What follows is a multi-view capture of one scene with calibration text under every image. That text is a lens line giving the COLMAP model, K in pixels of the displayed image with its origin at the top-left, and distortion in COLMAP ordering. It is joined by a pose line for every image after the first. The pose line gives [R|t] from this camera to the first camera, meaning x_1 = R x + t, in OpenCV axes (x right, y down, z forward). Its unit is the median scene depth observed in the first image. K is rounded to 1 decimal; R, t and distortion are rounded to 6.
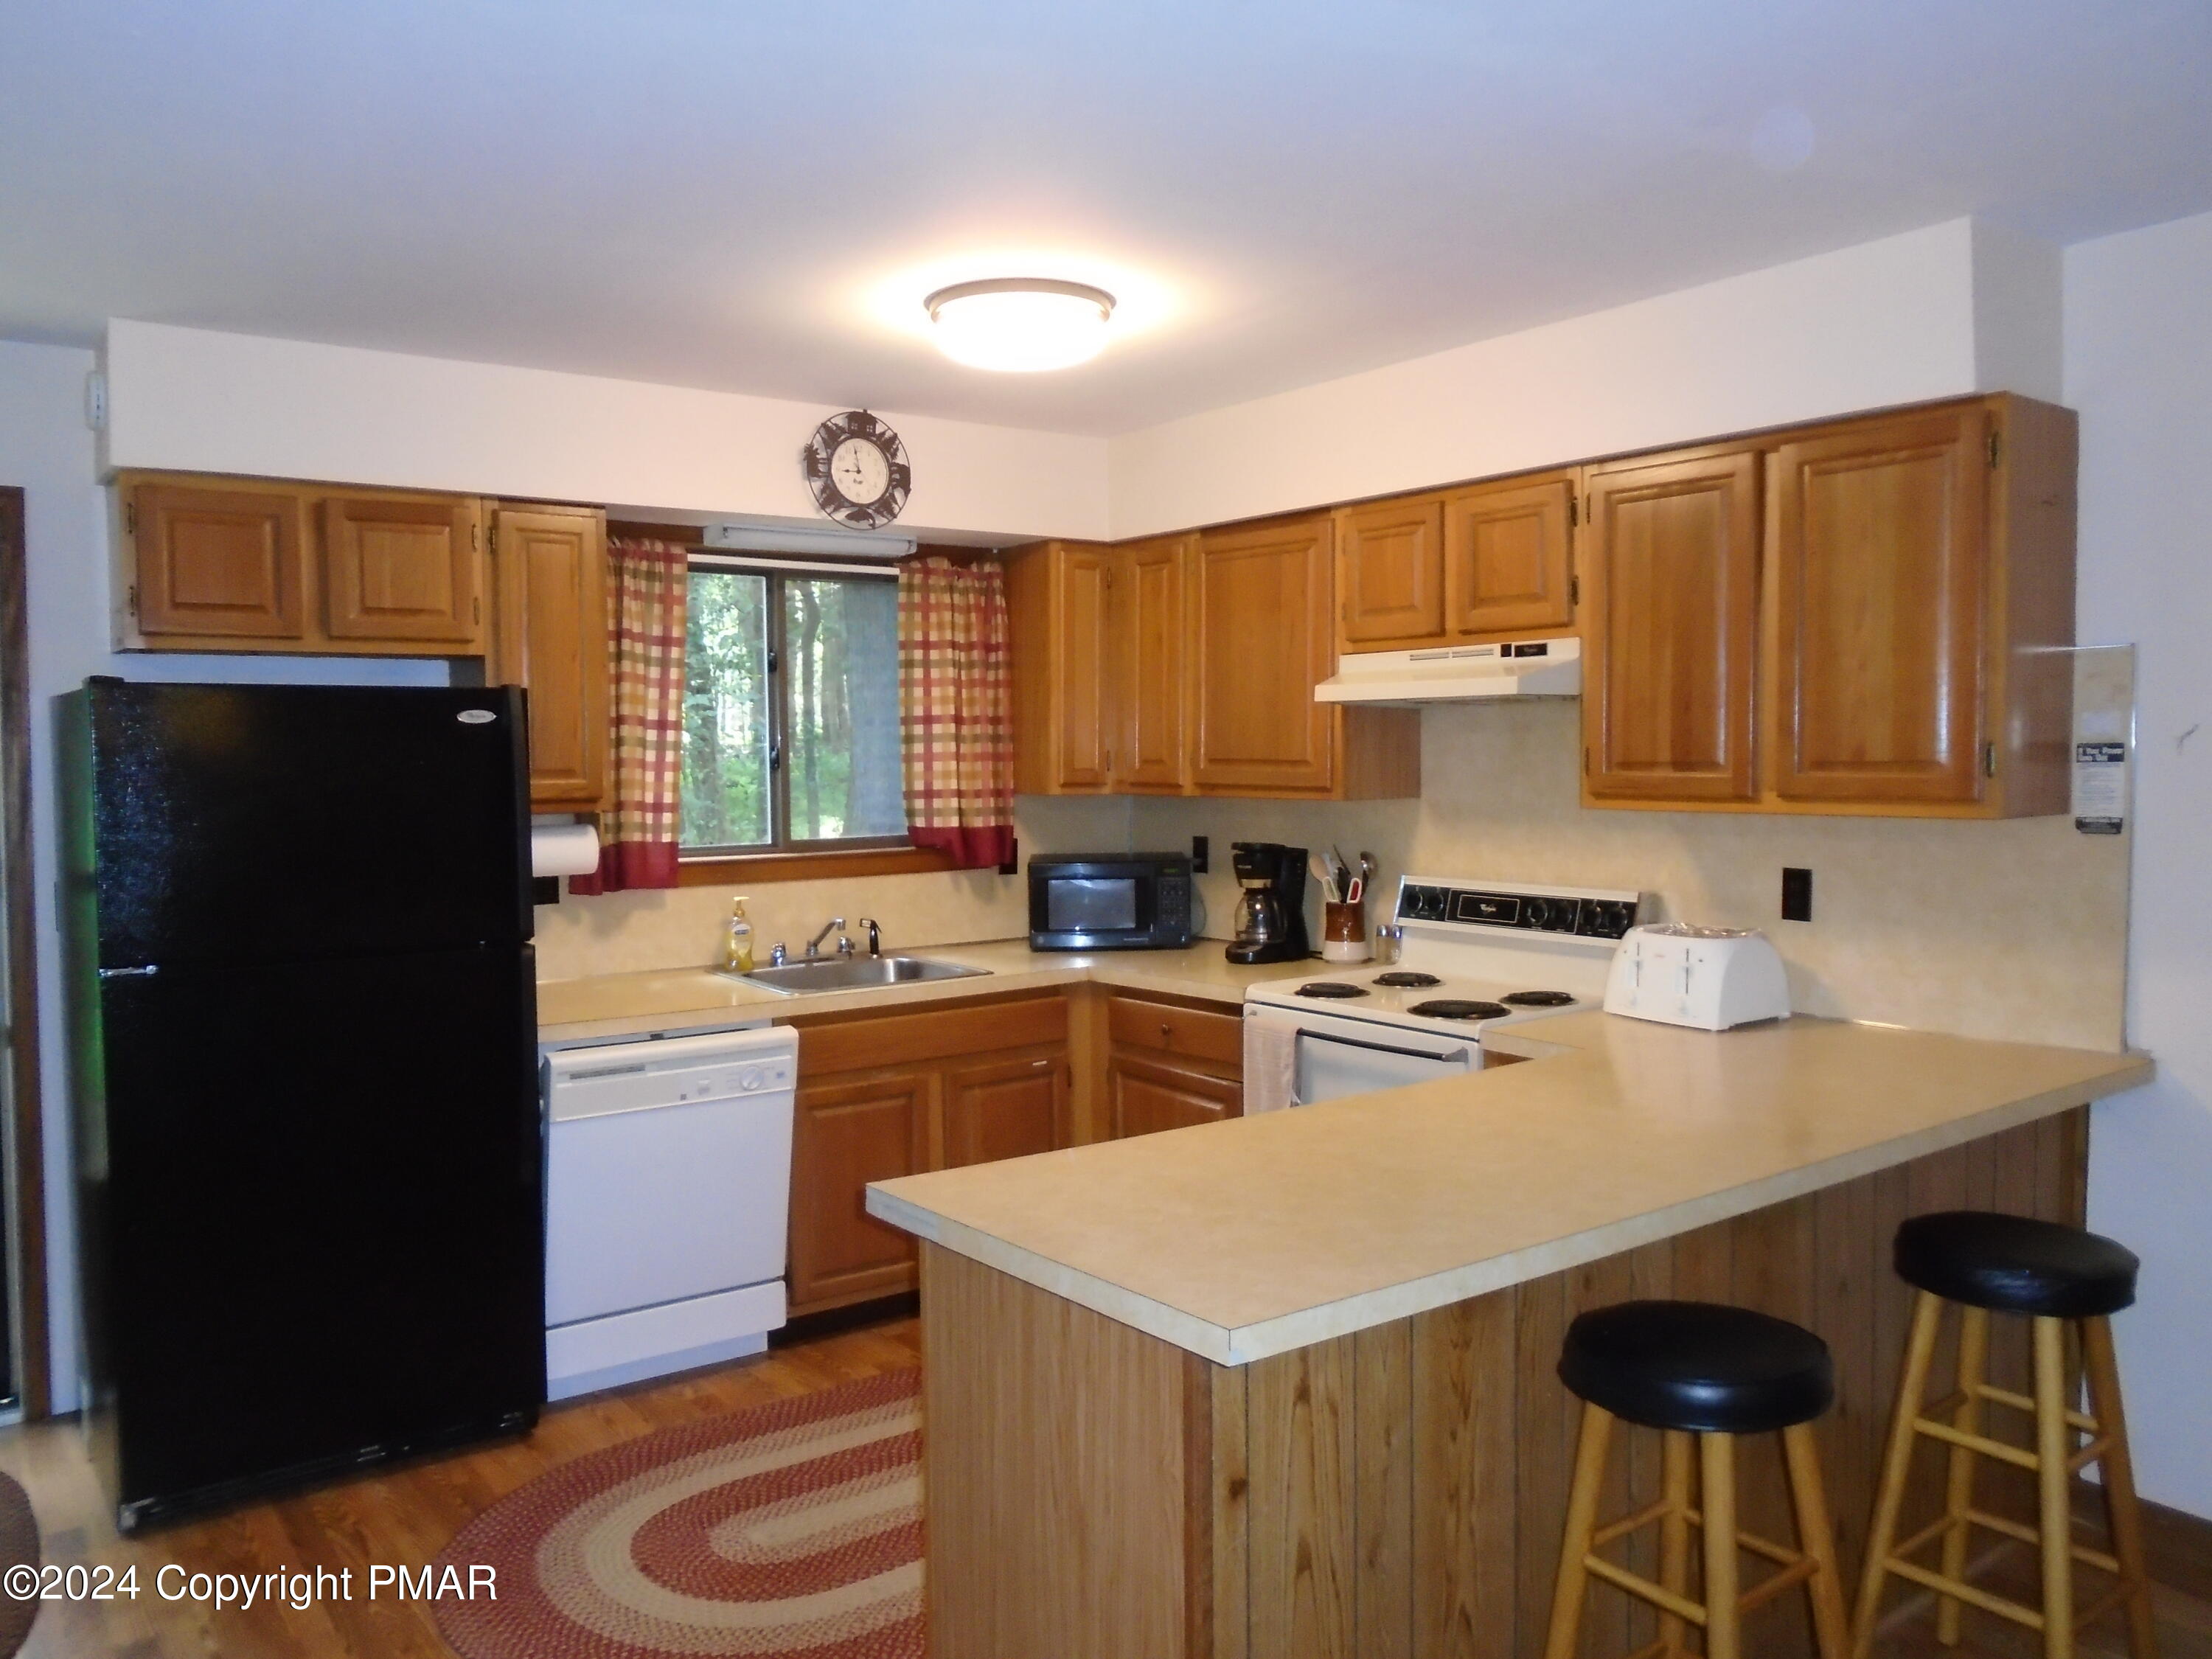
lens RADIAL K [[1711.0, 0, 1107.4], [0, 1711.0, 831.0], [0, 0, 1]] dist [-0.011421, 0.001611]
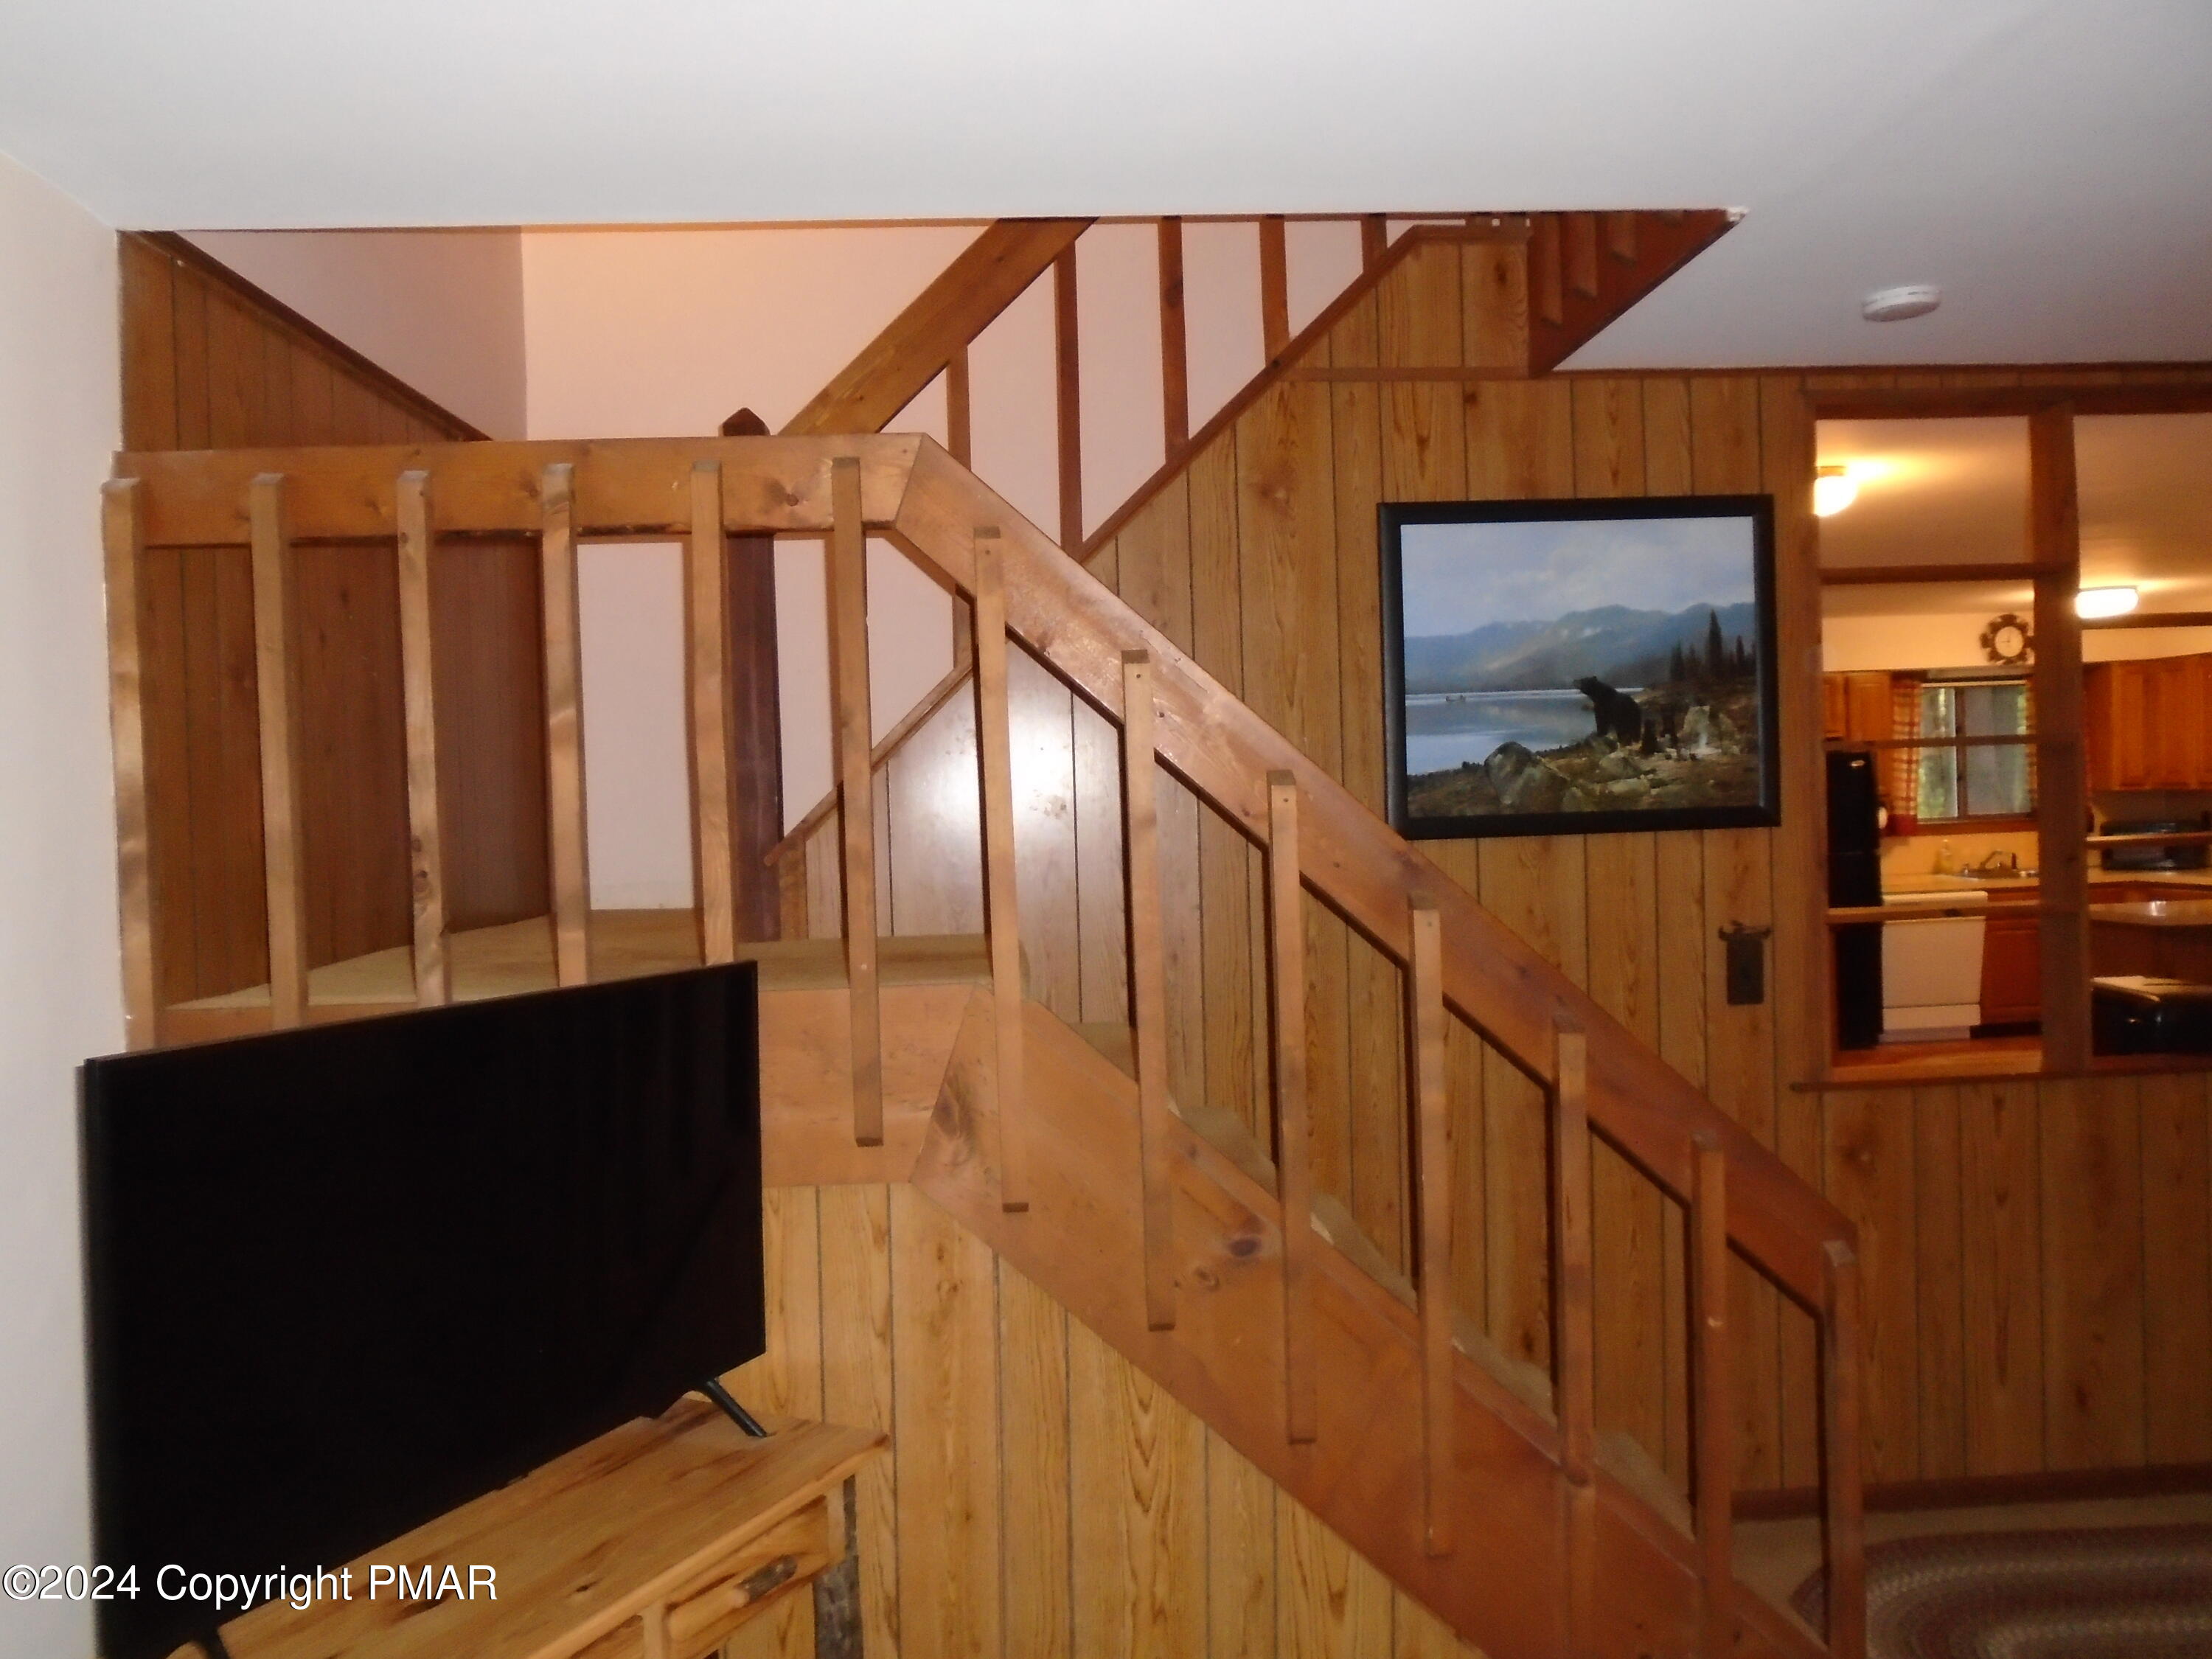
lens RADIAL K [[1711.0, 0, 1111.9], [0, 1711.0, 826.4], [0, 0, 1]] dist [-0.011421, 0.001611]
pose [[0.843733, -0.007175, -0.536715, 0.053757], [0.004025, 0.999967, -0.007041, 0.032988], [0.536748, 0.003780, 0.843734, -1.431552]]
